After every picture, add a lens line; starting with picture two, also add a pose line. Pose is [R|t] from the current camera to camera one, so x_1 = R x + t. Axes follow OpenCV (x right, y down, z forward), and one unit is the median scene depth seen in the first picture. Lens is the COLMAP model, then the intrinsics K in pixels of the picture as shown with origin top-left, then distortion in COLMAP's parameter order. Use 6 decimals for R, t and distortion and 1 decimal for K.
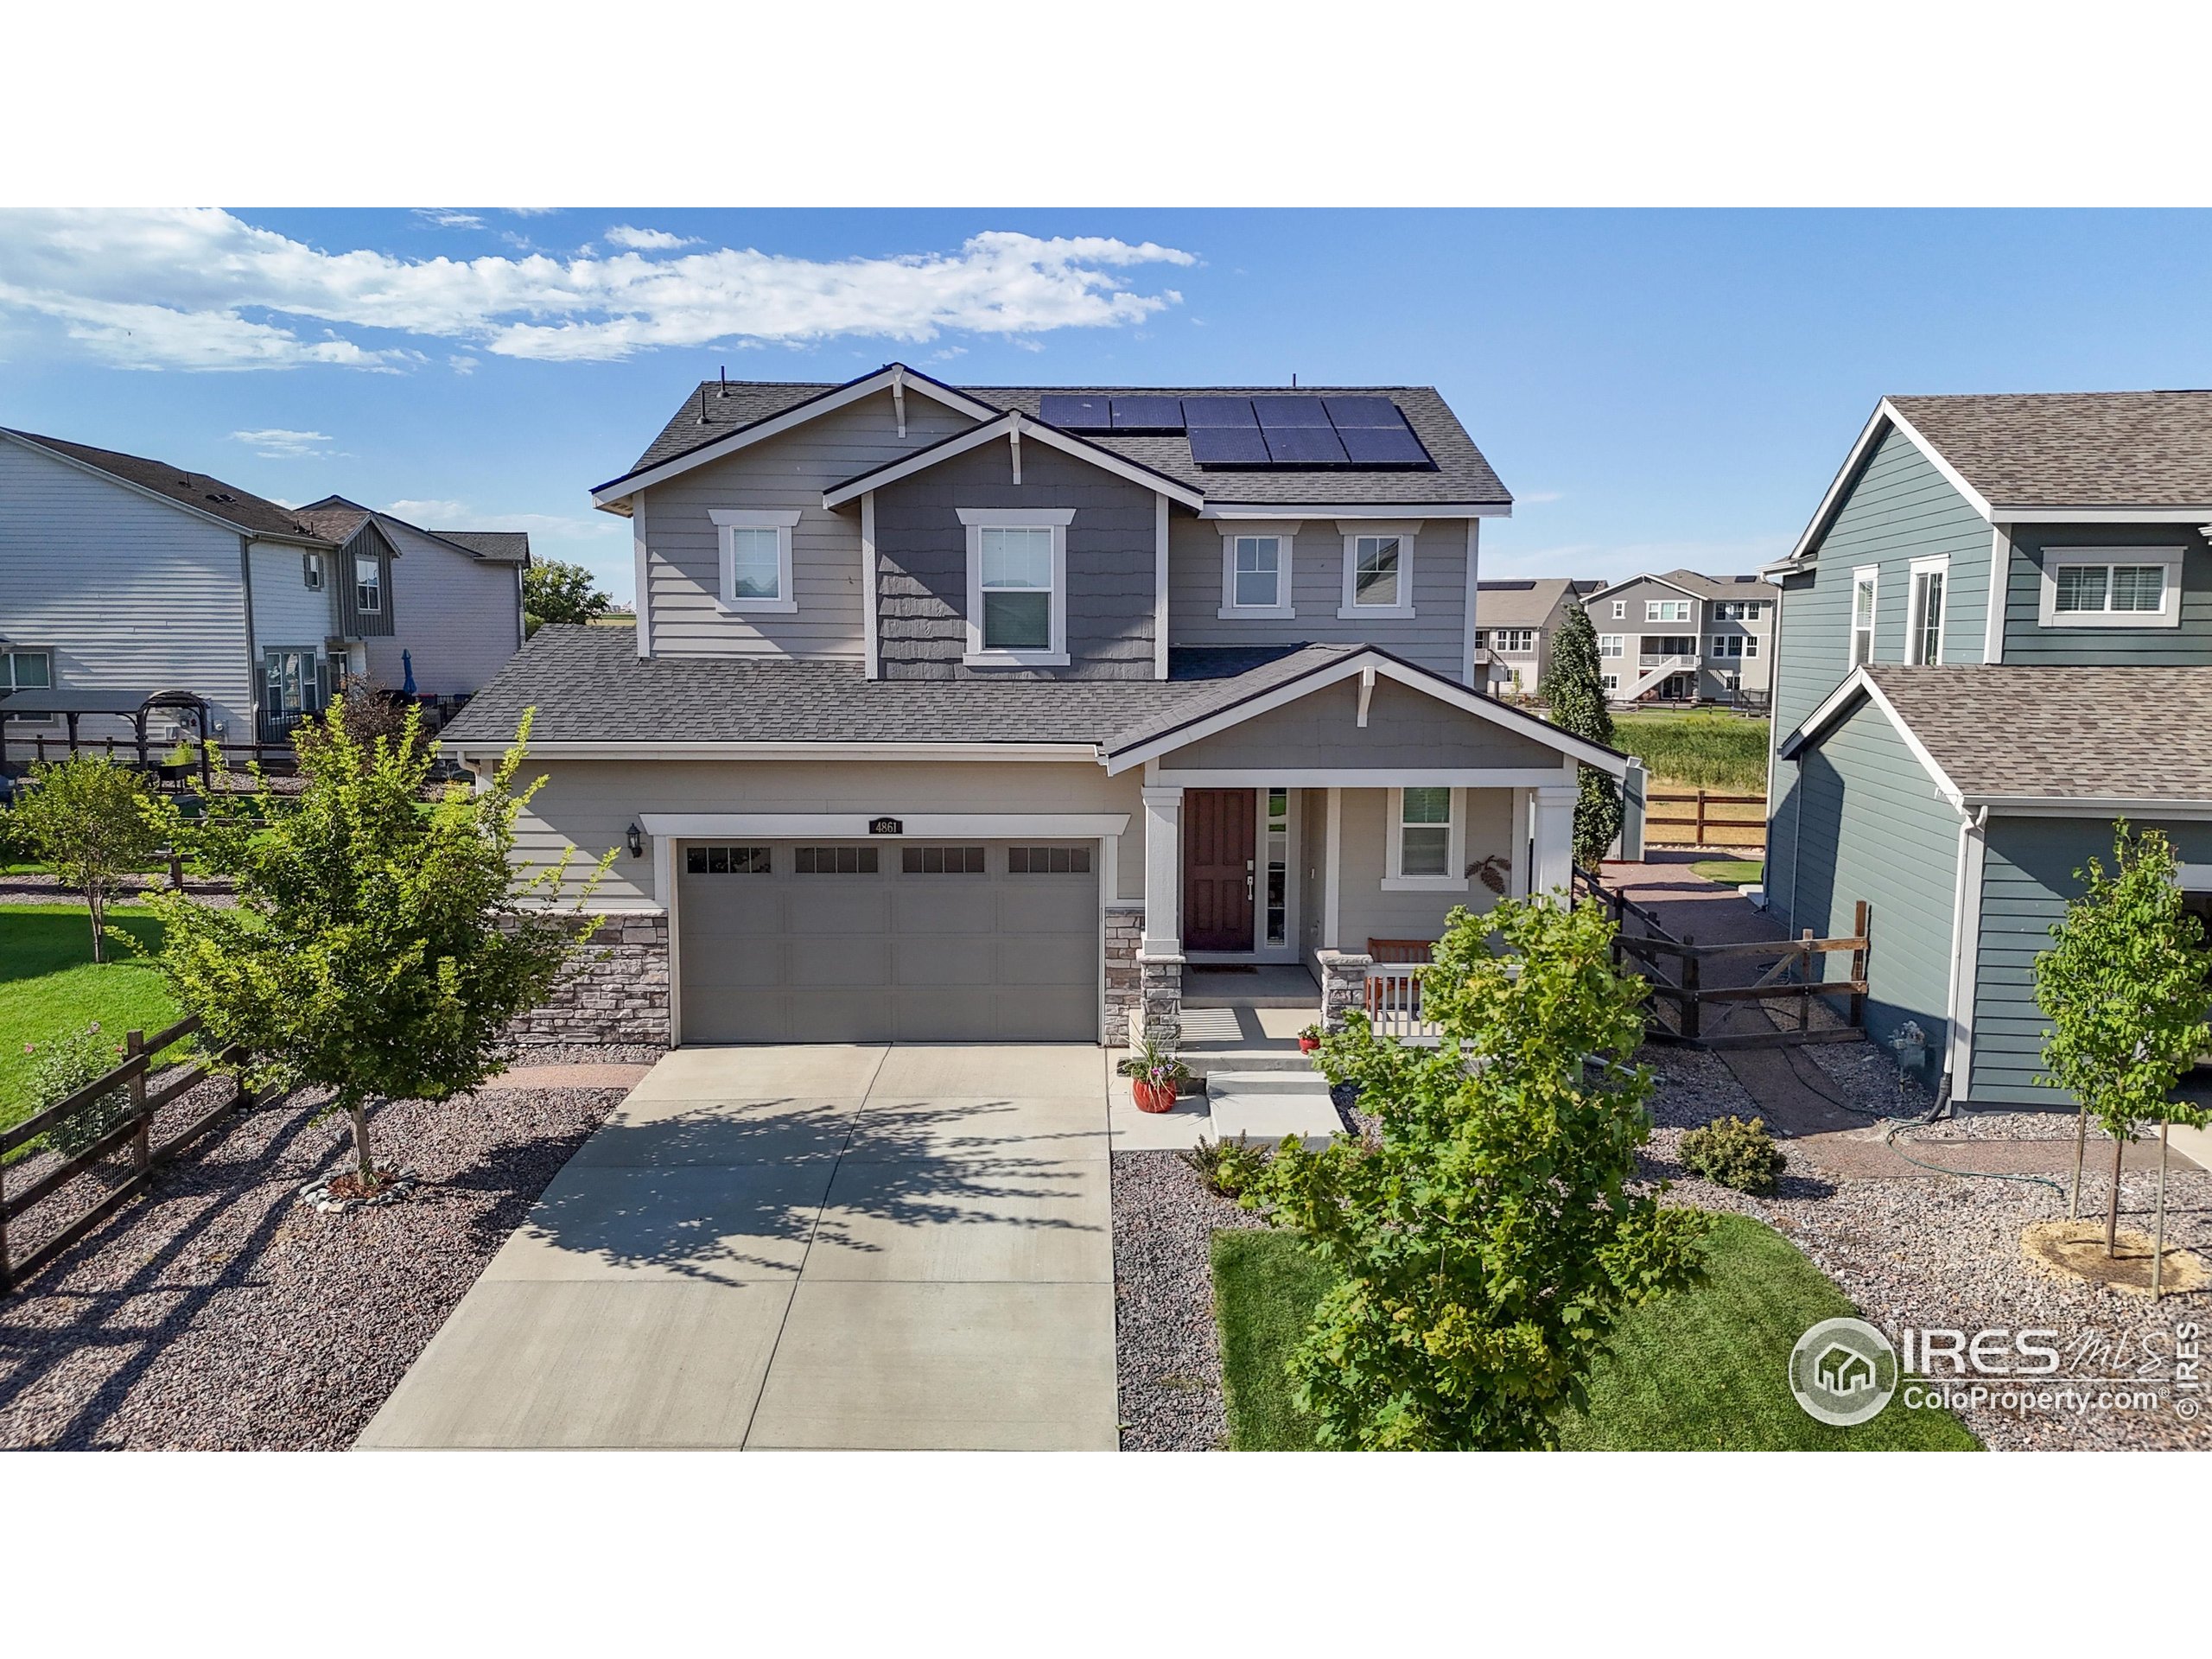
lens RADIAL K [[1622.4, 0, 1102.4], [0, 1622.4, 815.6], [0, 0, 1]] dist [0.088717, -0.098238]
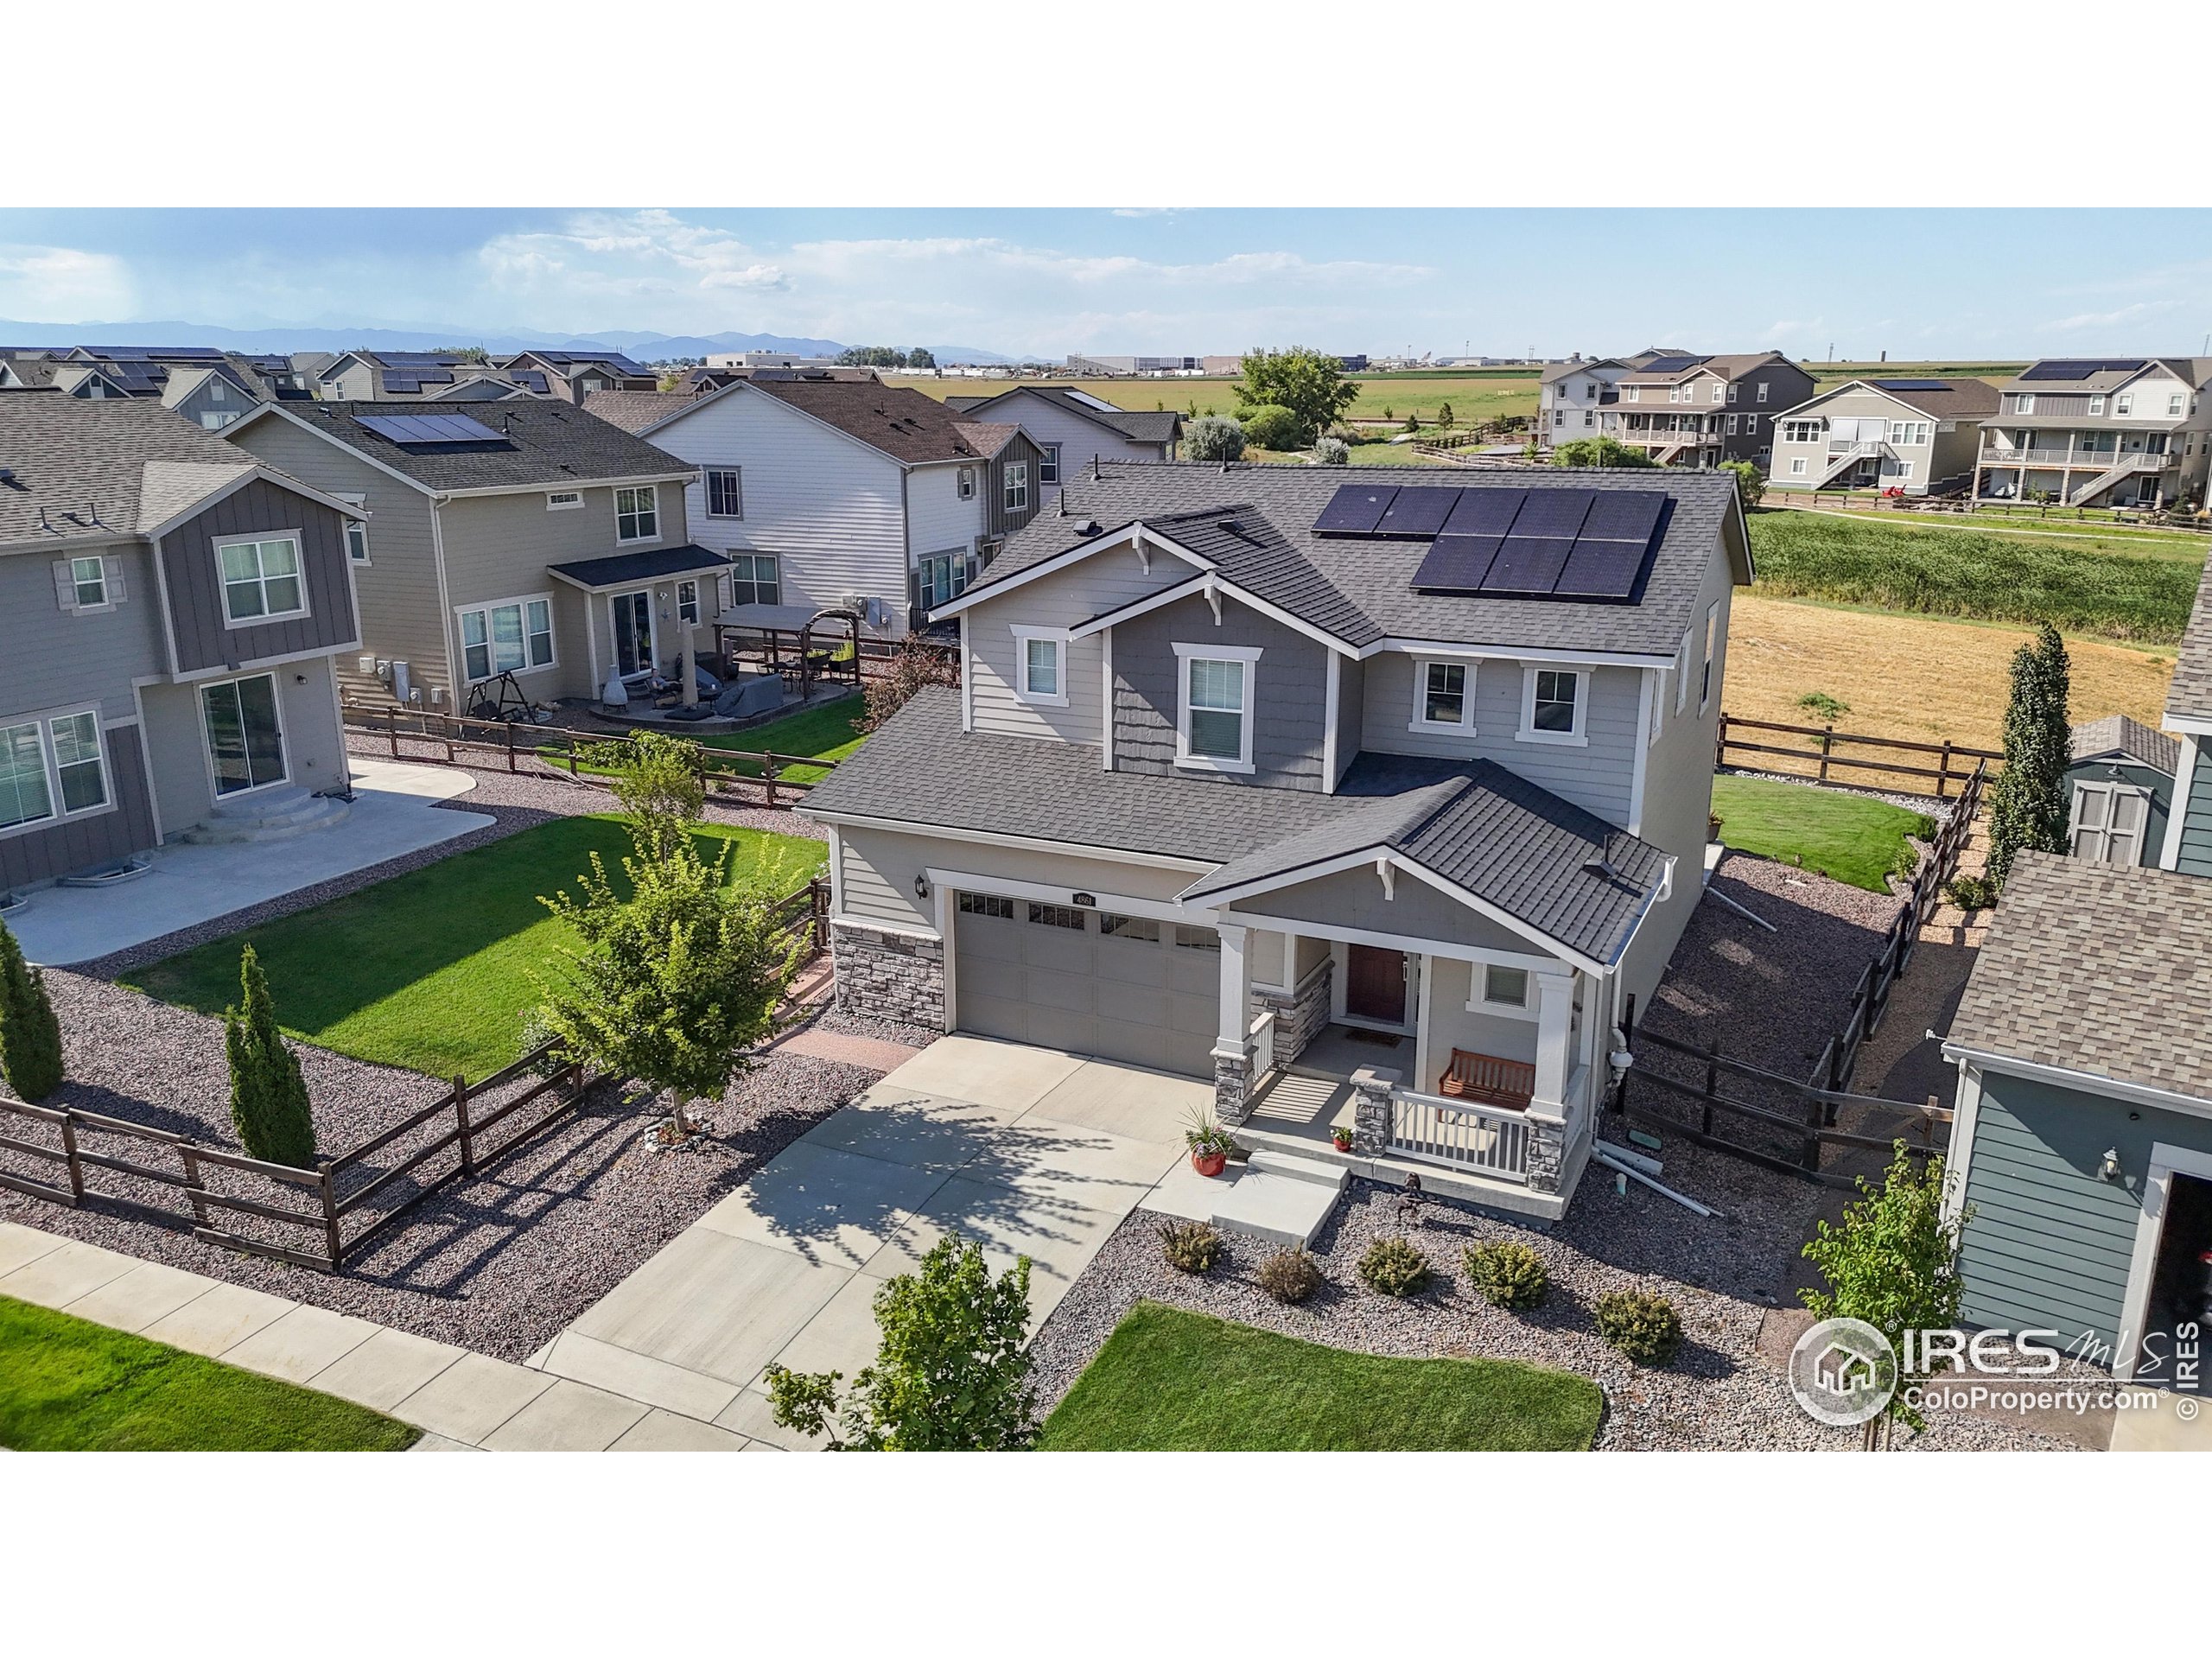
lens RADIAL K [[1622.4, 0, 1102.4], [0, 1622.4, 815.6], [0, 0, 1]] dist [0.088717, -0.098238]
pose [[0.891422, 0.111407, -0.439267, 0.432526], [-0.045740, 0.986480, 0.157370, -0.259623], [0.450860, -0.120191, 0.884466, -0.125814]]
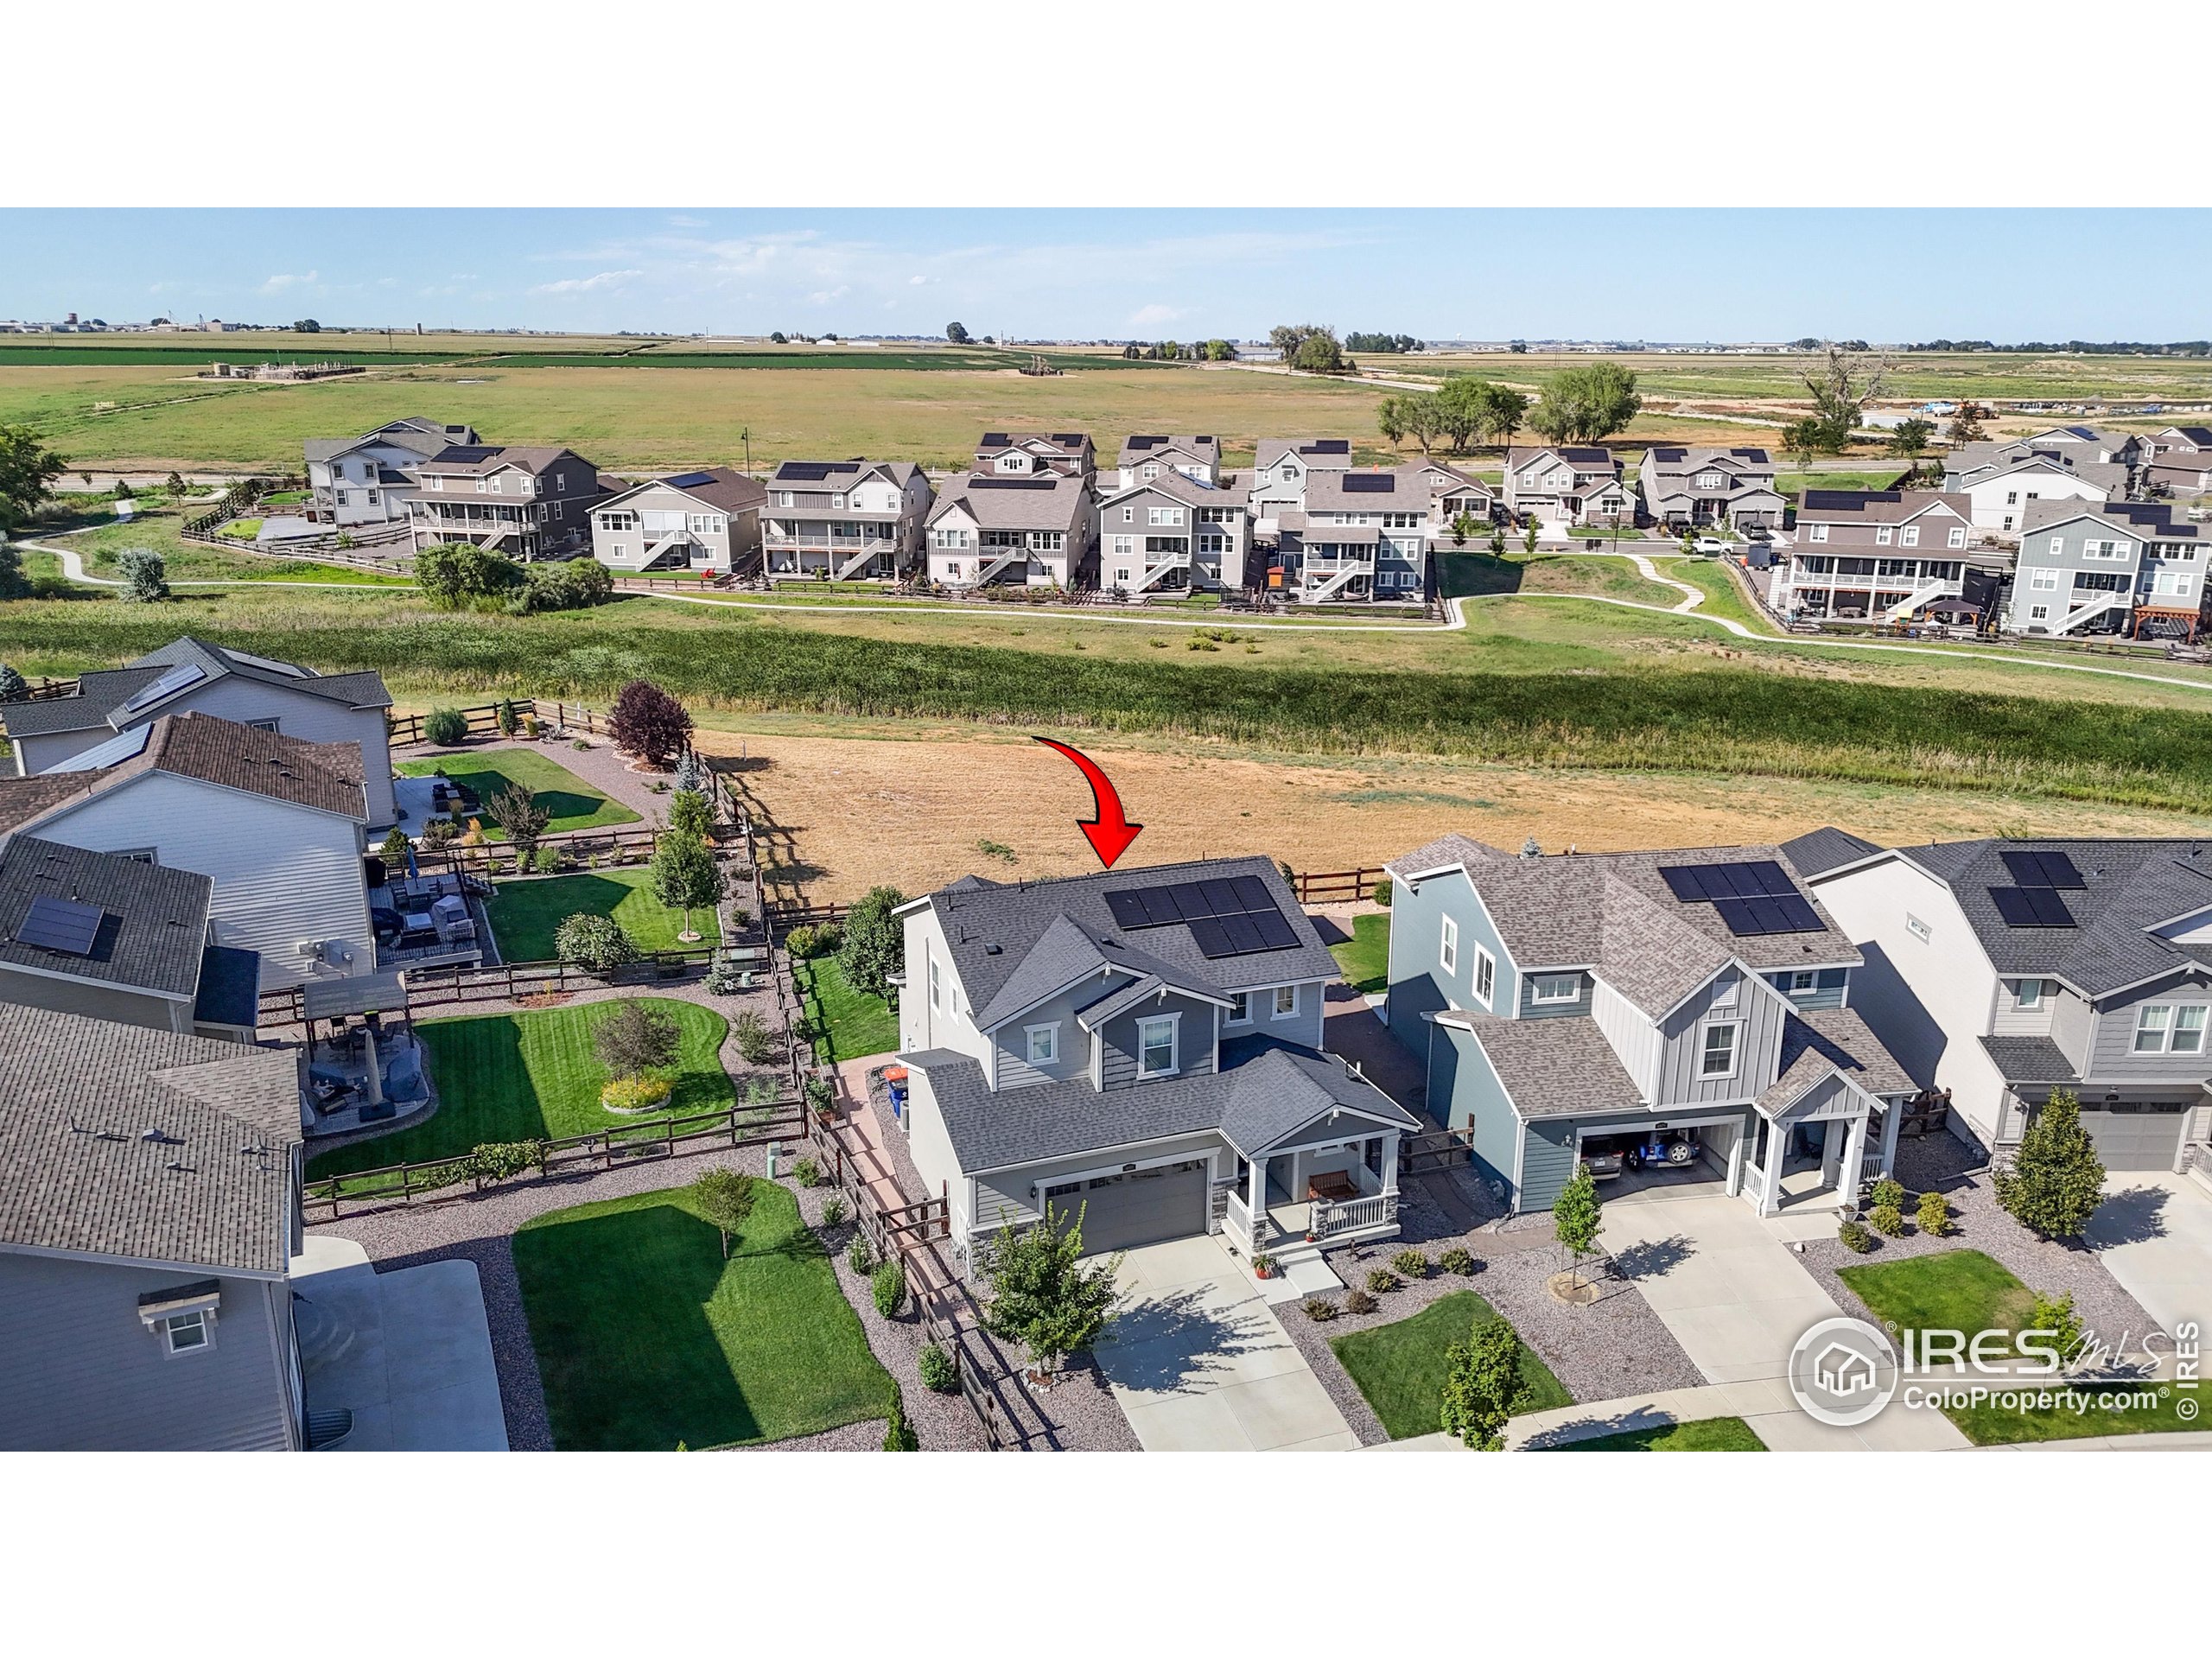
lens RADIAL K [[1622.4, 0, 1102.4], [0, 1622.4, 815.6], [0, 0, 1]] dist [0.088717, -0.098238]
pose [[0.940172, -0.097015, 0.326595, -0.891973], [0.039603, 0.983222, 0.178061, -0.919206], [-0.338390, -0.154474, 0.928240, -1.119060]]
